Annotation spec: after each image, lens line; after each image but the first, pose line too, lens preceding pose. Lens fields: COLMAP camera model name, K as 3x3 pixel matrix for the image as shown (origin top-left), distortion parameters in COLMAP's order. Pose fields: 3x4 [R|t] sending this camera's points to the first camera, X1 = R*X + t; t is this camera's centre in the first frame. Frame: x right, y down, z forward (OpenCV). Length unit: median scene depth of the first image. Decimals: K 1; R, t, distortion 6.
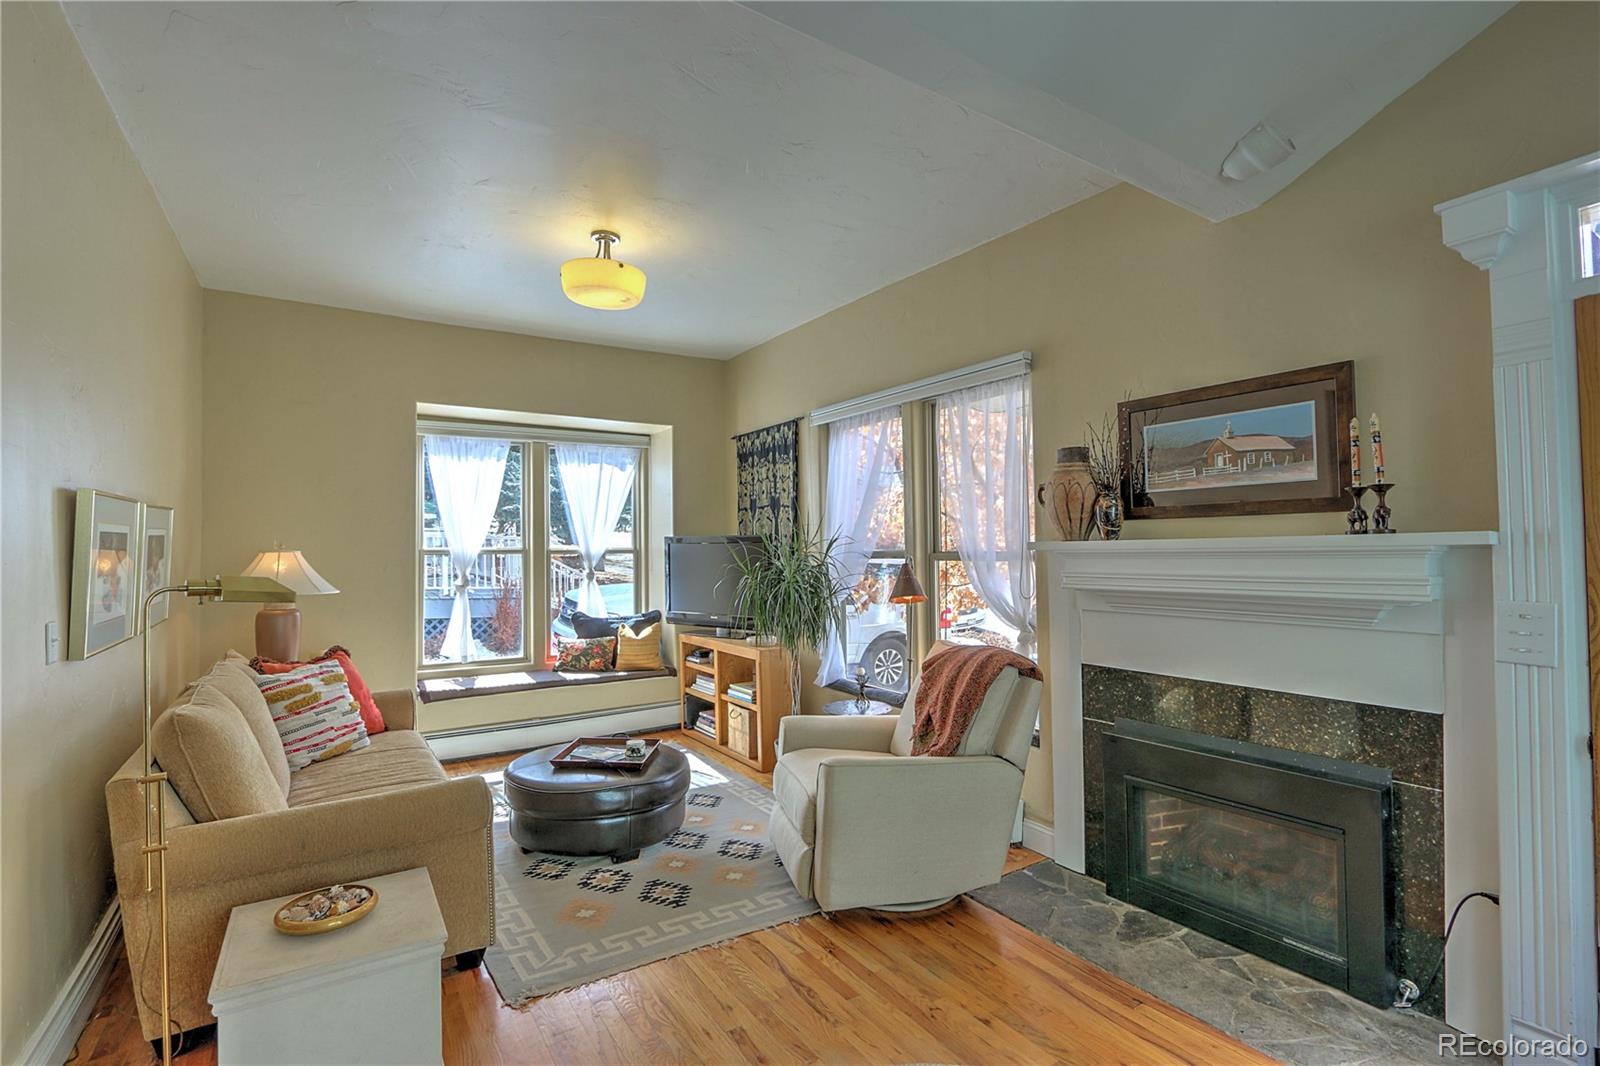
lens RADIAL K [[733.8, 0, 793.9], [0, 733.8, 532.6], [0, 0, 1]] dist [-0.020047, 0.003872]
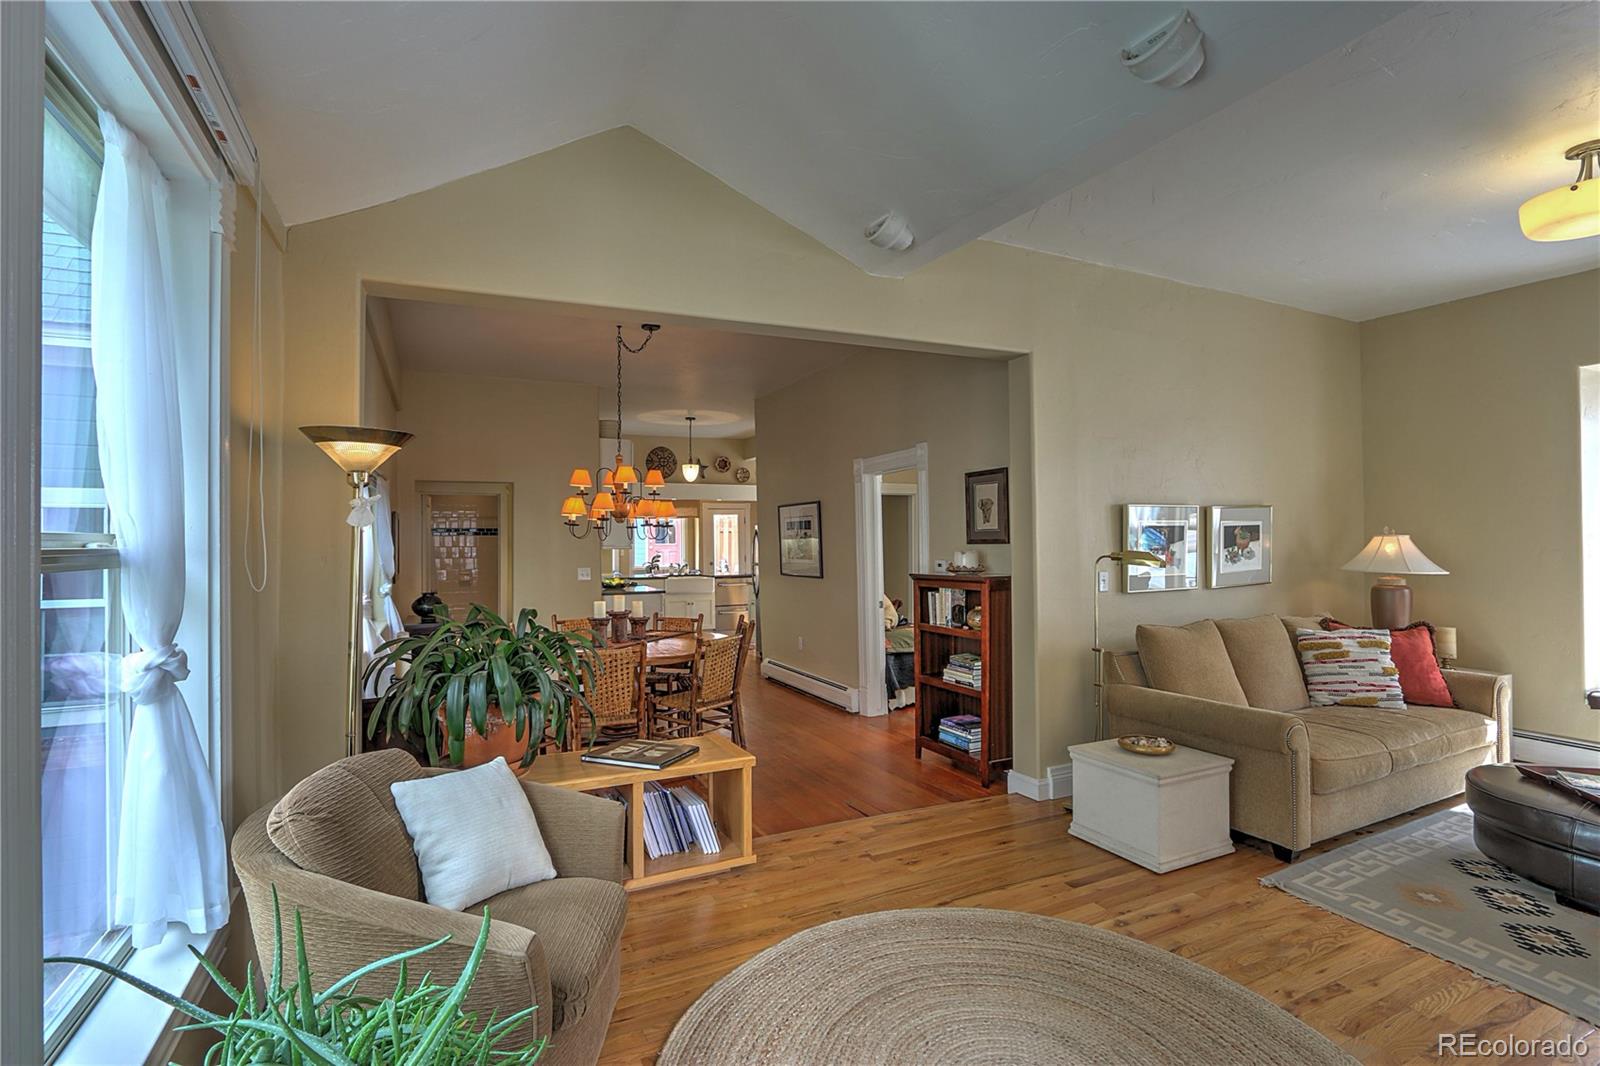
lens RADIAL K [[733.8, 0, 785.3], [0, 733.8, 531.7], [0, 0, 1]] dist [-0.020047, 0.003872]
pose [[-0.123758, -0.003479, -0.992306, 0.778499], [0.030118, 0.999520, -0.007260, -0.002210], [0.991855, -0.030785, -0.123594, 0.243802]]
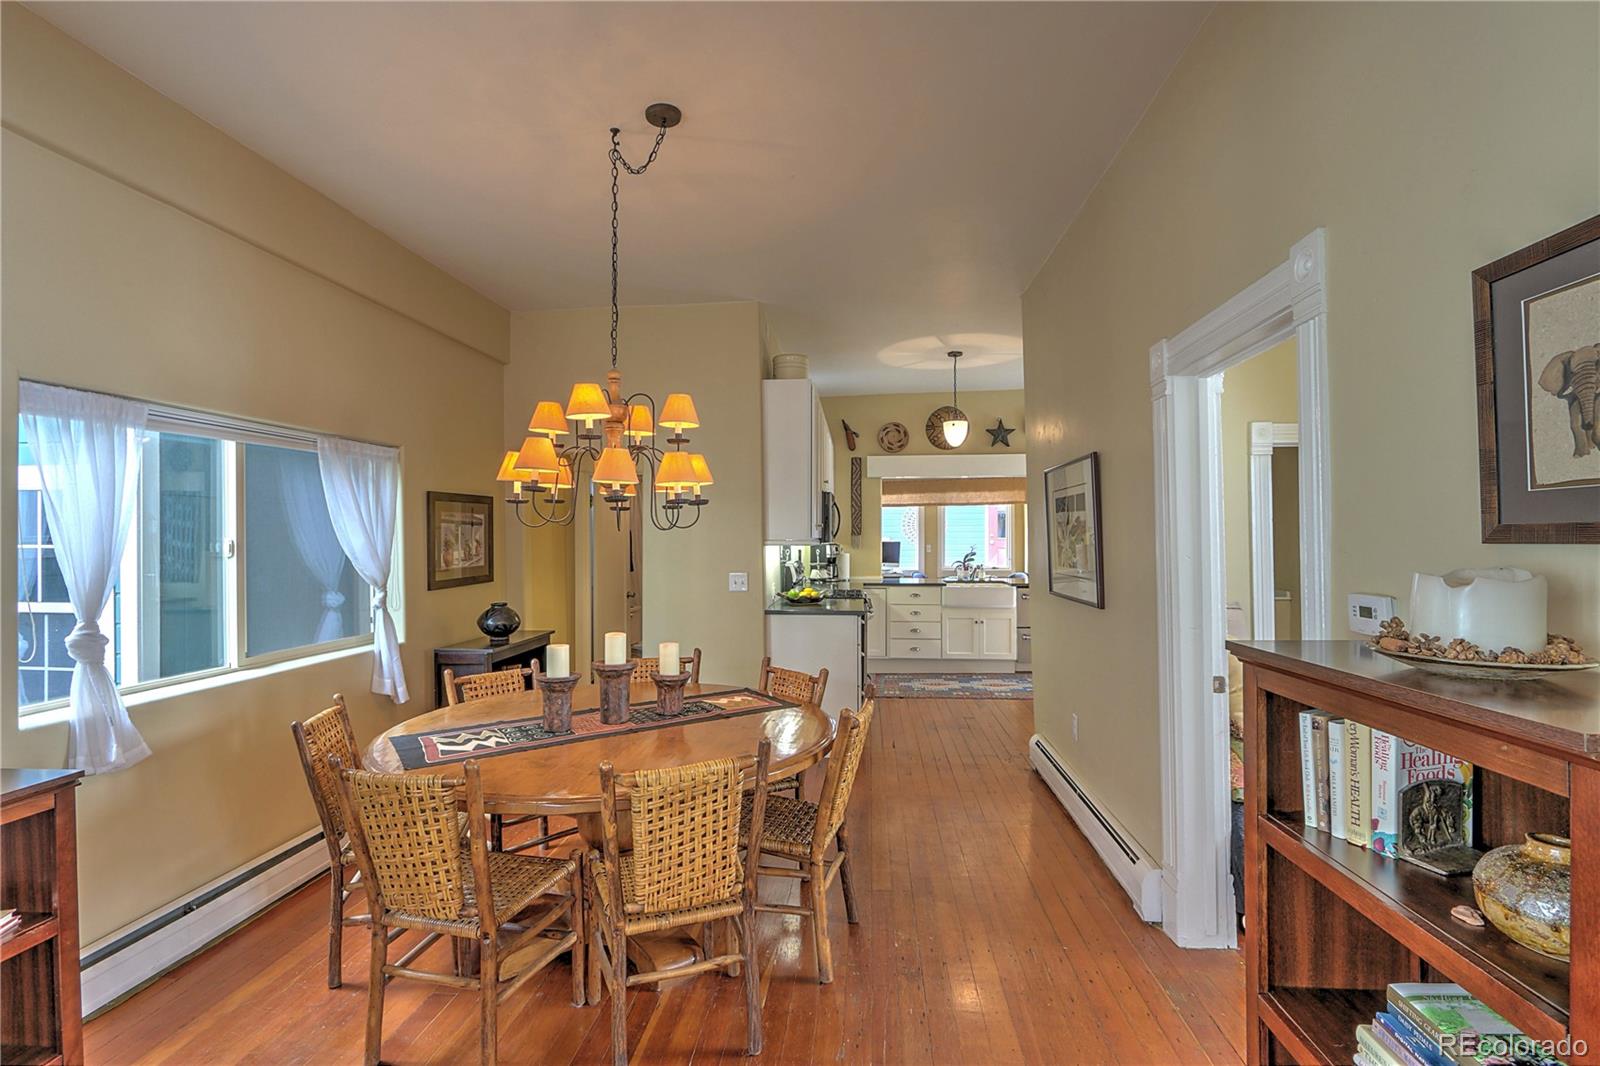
lens RADIAL K [[733.8, 0, 789.6], [0, 733.8, 529.8], [0, 0, 1]] dist [-0.020047, 0.003872]
pose [[-0.615028, 0.002226, -0.788502, -0.316893], [0.025020, 0.999548, -0.016694, 0.014738], [0.788108, -0.029996, -0.614806, 0.383972]]
